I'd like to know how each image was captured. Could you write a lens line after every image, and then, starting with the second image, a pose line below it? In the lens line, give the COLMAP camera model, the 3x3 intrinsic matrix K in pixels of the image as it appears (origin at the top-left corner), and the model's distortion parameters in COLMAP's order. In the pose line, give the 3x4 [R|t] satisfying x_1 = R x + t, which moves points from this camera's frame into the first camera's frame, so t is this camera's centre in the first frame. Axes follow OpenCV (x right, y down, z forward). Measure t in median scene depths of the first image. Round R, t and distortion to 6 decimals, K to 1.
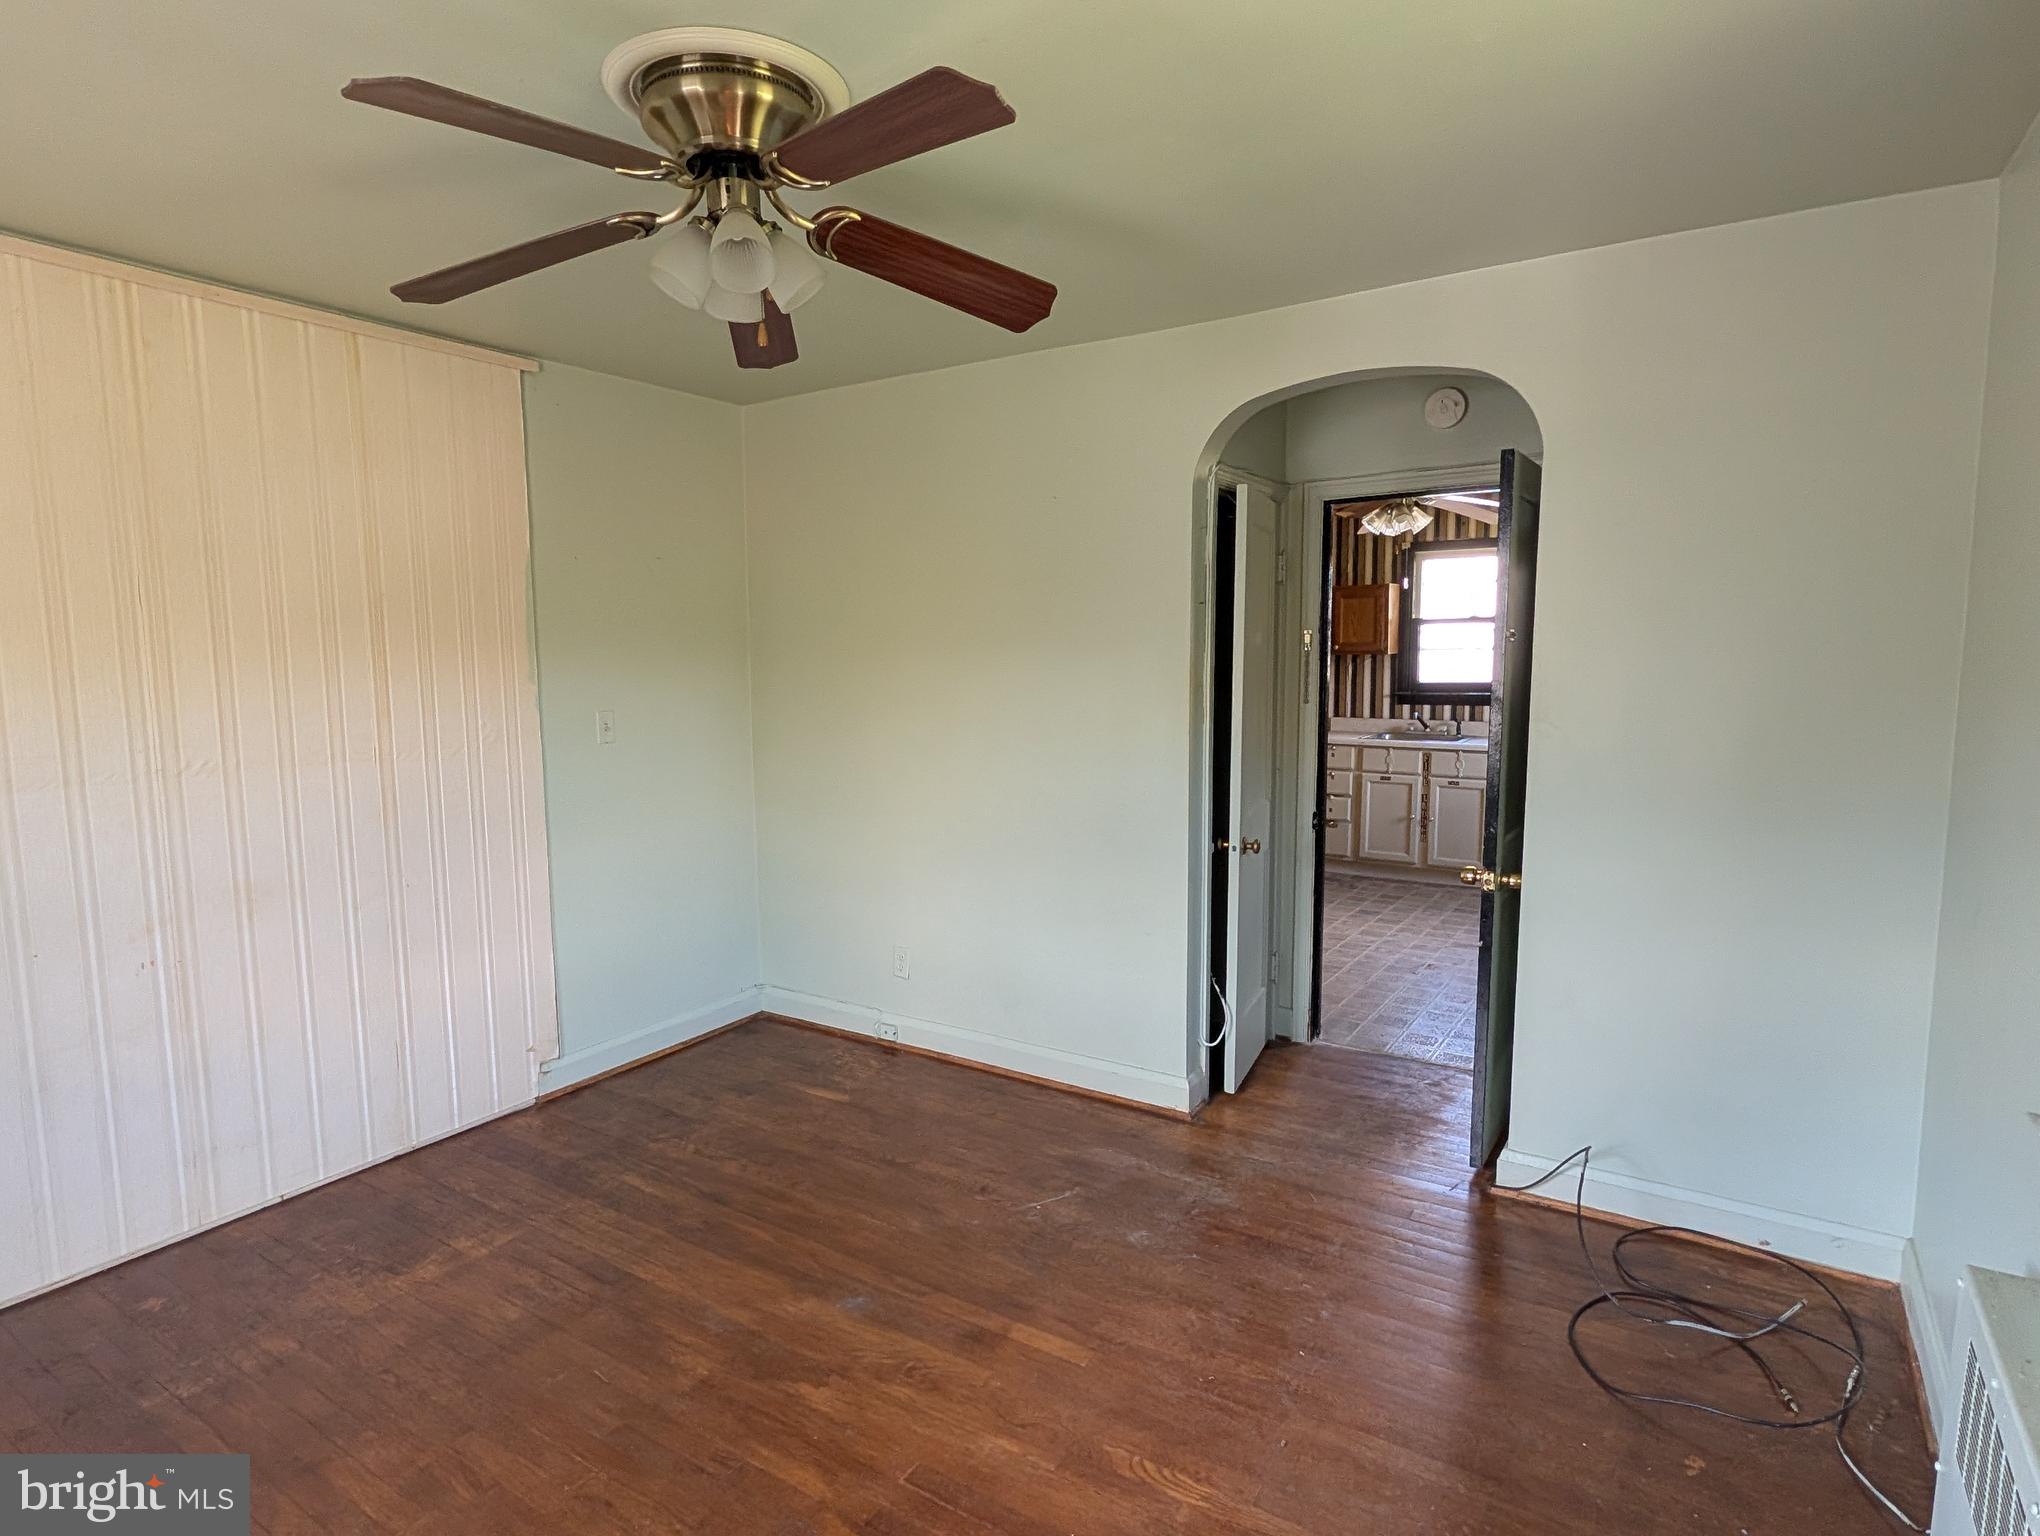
lens RADIAL K [[1114.6, 0, 1031.4], [0, 1114.6, 775.3], [0, 0, 1]] dist [0.006023, -0.001624]
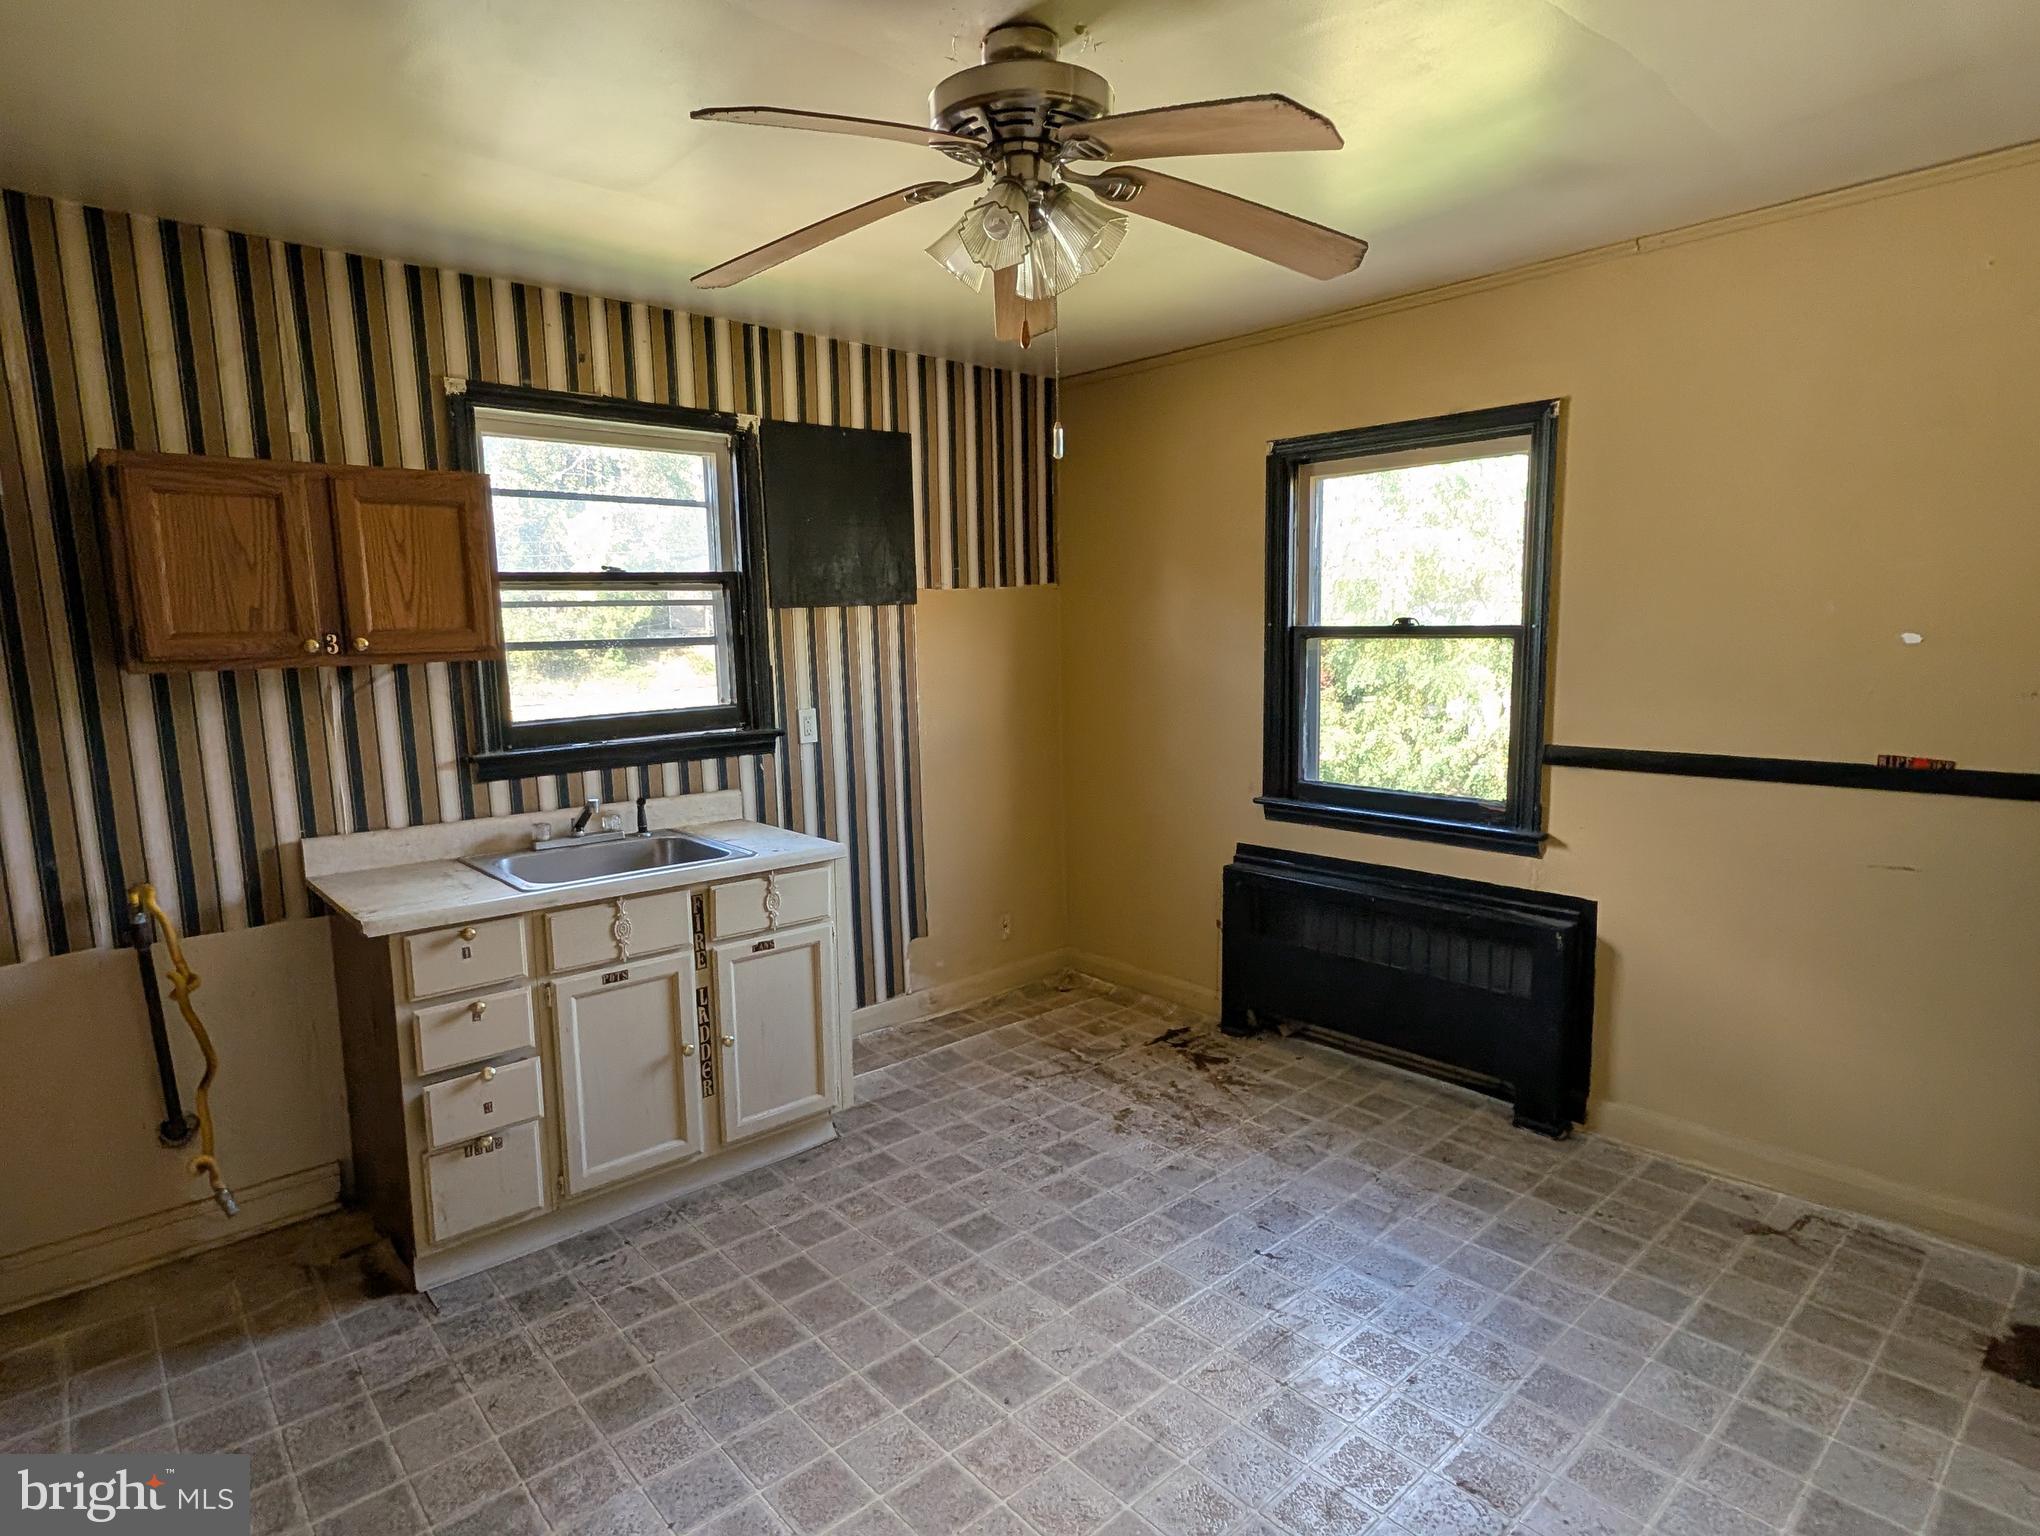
lens RADIAL K [[1114.6, 0, 980.4], [0, 1114.6, 786.4], [0, 0, 1]] dist [0.006023, -0.001624]
pose [[0.286559, -0.132688, 0.948830, -0.006514], [0.126441, 0.986938, 0.099831, -0.084592], [-0.949682, 0.091364, 0.299593, 0.745766]]
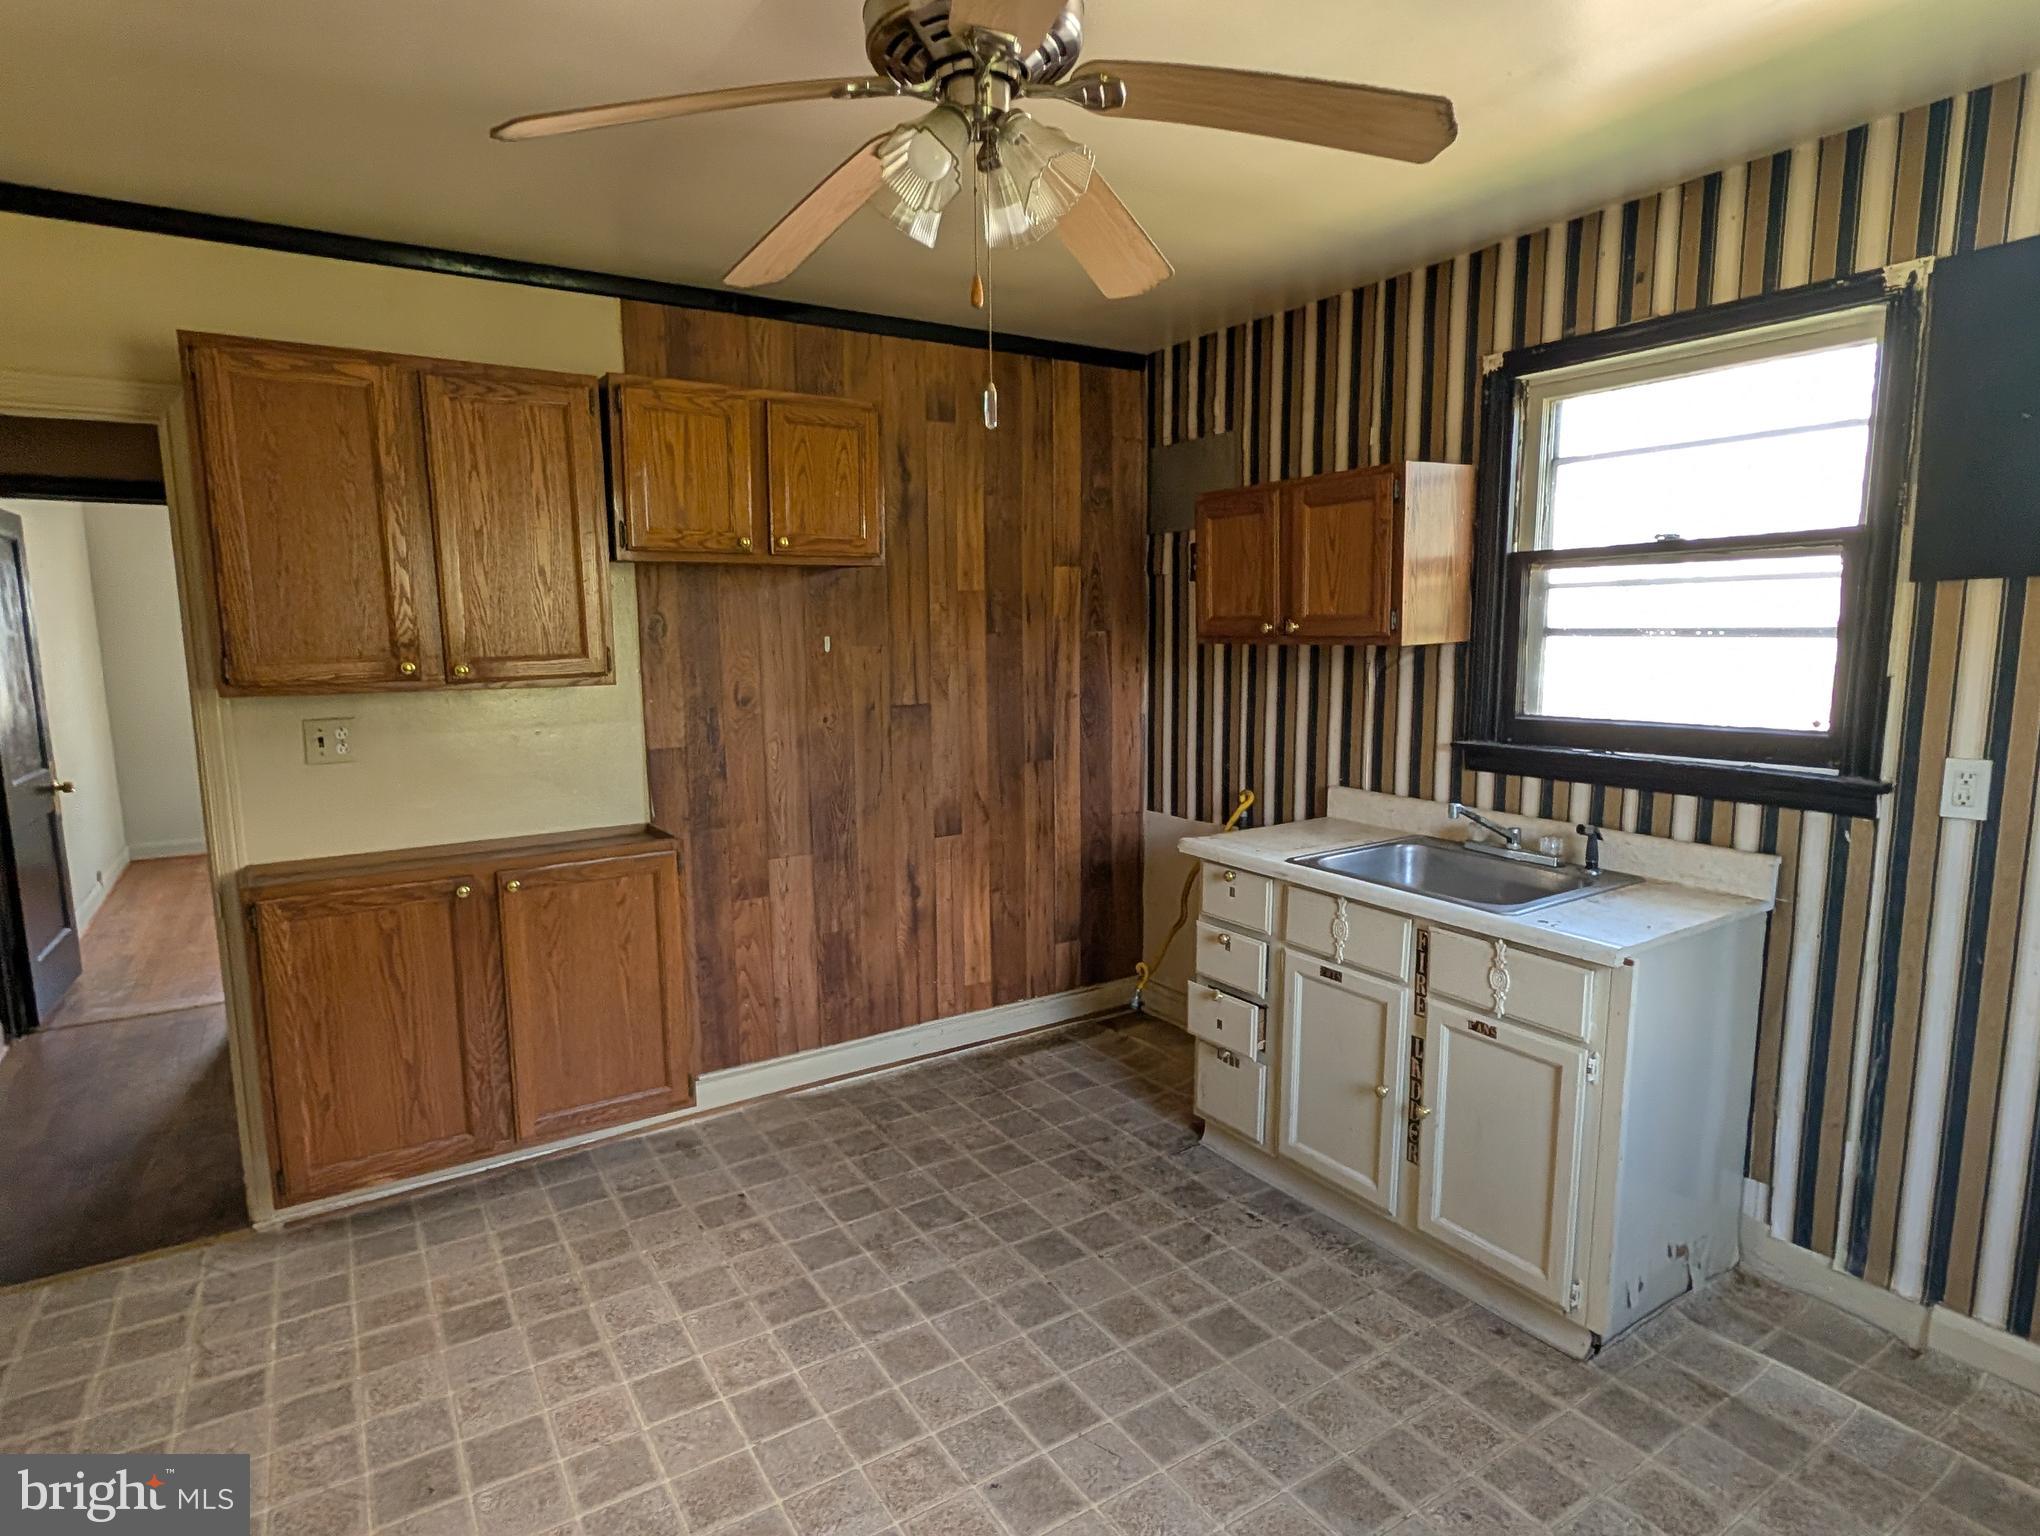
lens RADIAL K [[1114.6, 0, 1013.1], [0, 1114.6, 780.3], [0, 0, 1]] dist [0.006023, -0.001624]
pose [[0.906718, 0.060041, -0.417441, 0.369094], [-0.045469, 0.997962, 0.044776, -0.074584], [0.419279, -0.021619, 0.907600, 0.601381]]
